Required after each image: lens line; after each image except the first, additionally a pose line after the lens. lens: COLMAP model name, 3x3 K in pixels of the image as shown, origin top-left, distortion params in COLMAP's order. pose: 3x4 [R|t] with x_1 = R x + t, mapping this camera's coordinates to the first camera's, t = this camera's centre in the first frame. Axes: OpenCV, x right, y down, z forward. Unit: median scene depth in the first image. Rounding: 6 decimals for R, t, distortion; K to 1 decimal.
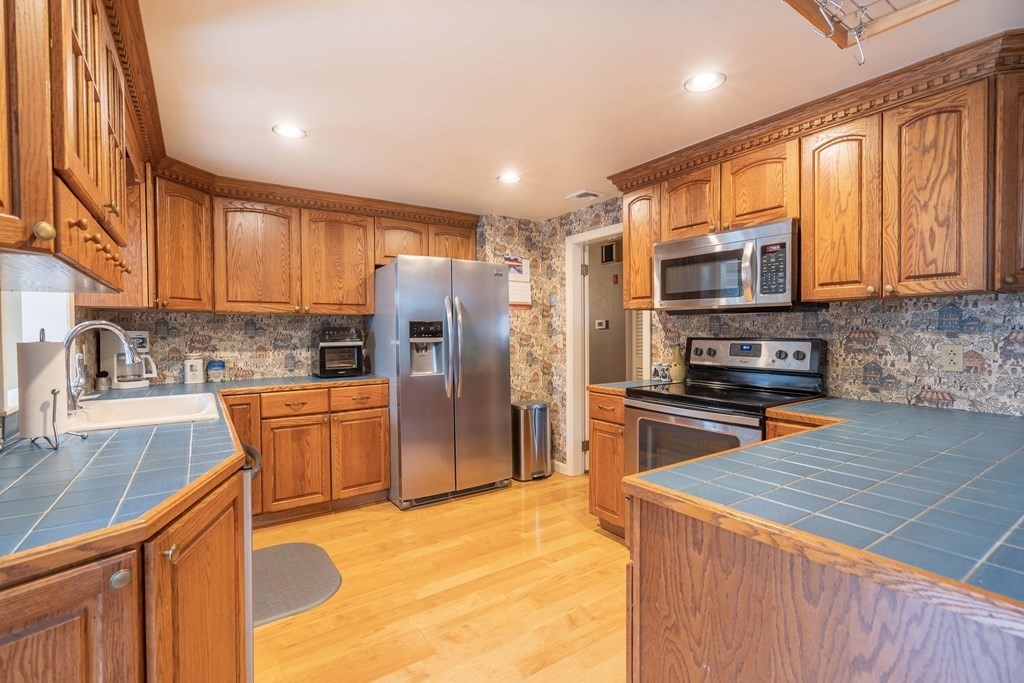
lens RADIAL K [[465.6, 0, 498.3], [0, 465.6, 340.3], [0, 0, 1]] dist [0.000783, -0.000853]
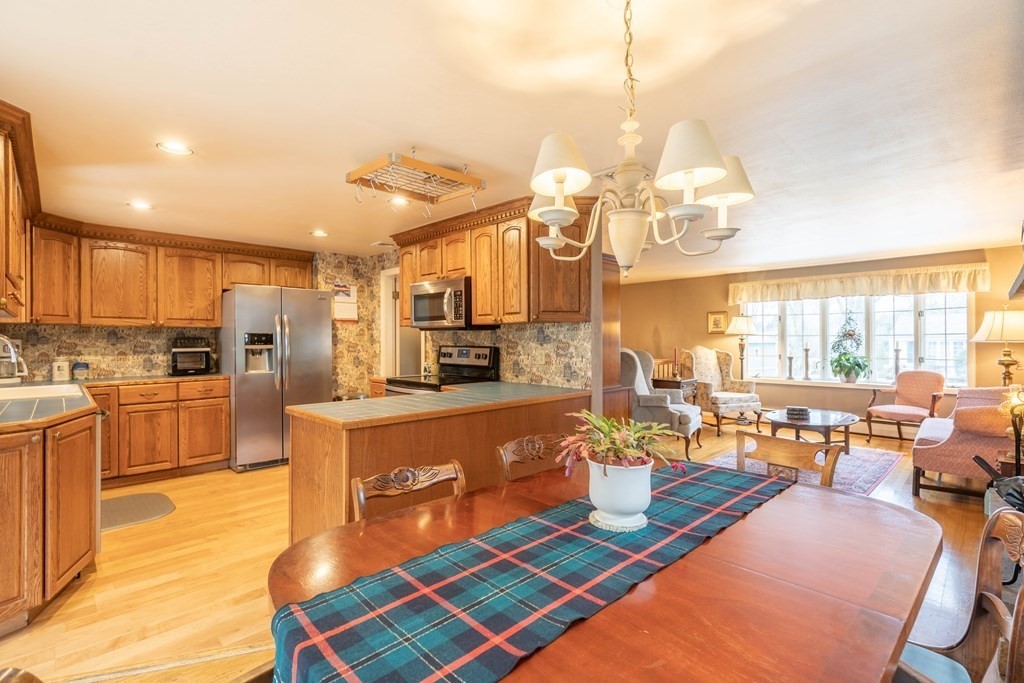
lens RADIAL K [[465.6, 0, 503.7], [0, 465.6, 338.6], [0, 0, 1]] dist [0.000783, -0.000853]
pose [[0.983136, 0.004989, 0.182807, 0.322233], [-0.001279, 0.999791, -0.020407, 0.002246], [-0.182871, 0.019829, 0.982937, -0.504189]]
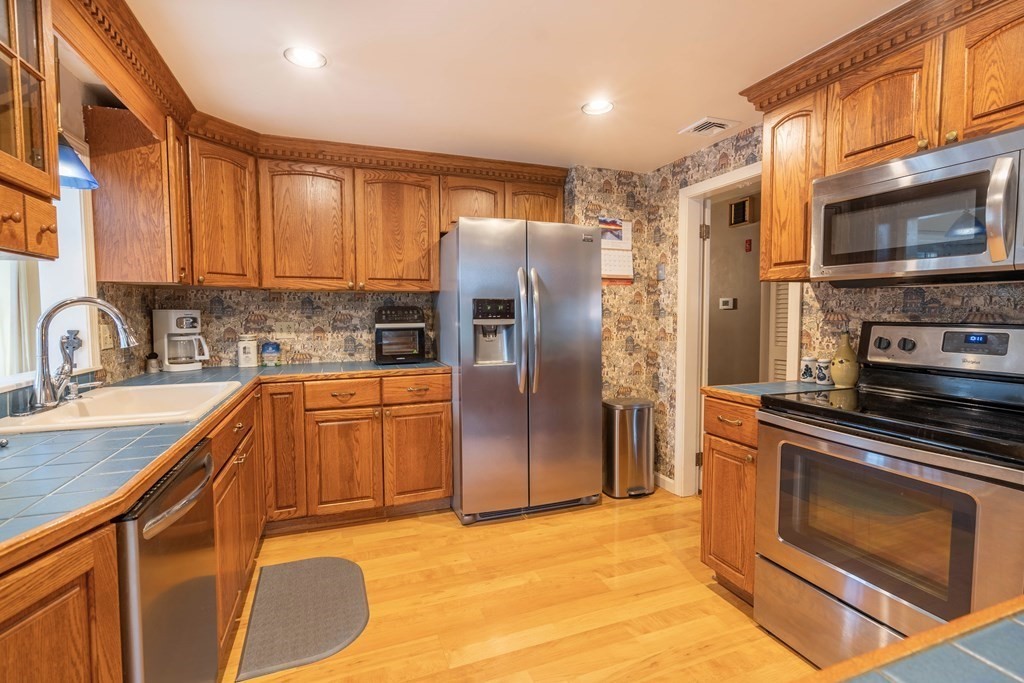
lens RADIAL K [[465.6, 0, 508.3], [0, 465.6, 337.6], [0, 0, 1]] dist [0.000783, -0.000853]
pose [[0.975032, 0.015738, -0.221505, 0.055448], [-0.007574, 0.999262, 0.037657, -0.004422], [0.221934, -0.035039, 0.974432, 0.226456]]
